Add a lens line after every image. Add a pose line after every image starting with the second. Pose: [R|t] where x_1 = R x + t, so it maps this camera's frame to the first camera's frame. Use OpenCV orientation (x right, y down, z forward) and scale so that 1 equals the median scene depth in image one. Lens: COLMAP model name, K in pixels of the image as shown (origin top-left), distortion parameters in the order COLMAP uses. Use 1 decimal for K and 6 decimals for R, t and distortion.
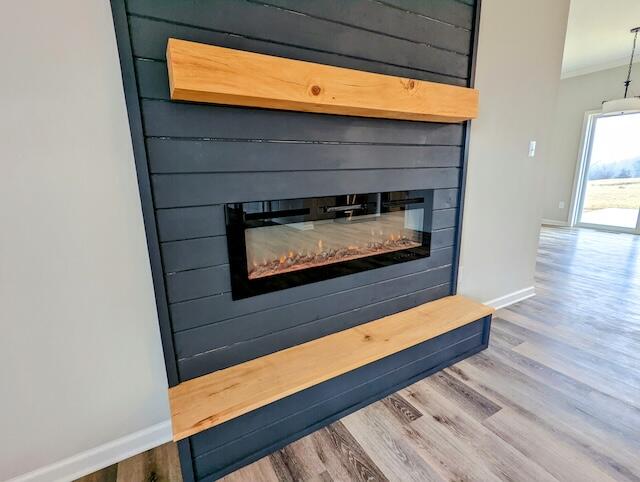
lens RADIAL K [[303.3, 0, 320.4], [0, 303.3, 240.6], [0, 0, 1]] dist [0.002299, -0.002167]
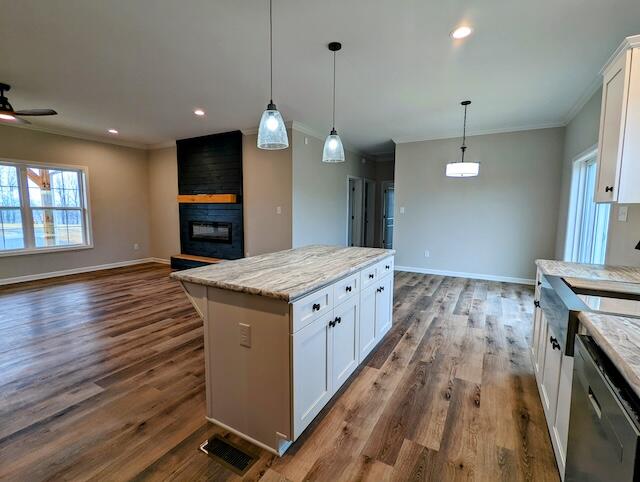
lens RADIAL K [[303.3, 0, 320.0], [0, 303.3, 240.8], [0, 0, 1]] dist [0.002299, -0.002167]
pose [[0.517925, 0.116899, -0.847401, 3.845136], [-0.207363, 0.978230, 0.008207, -0.211089], [0.829912, 0.171469, 0.530890, 0.098583]]
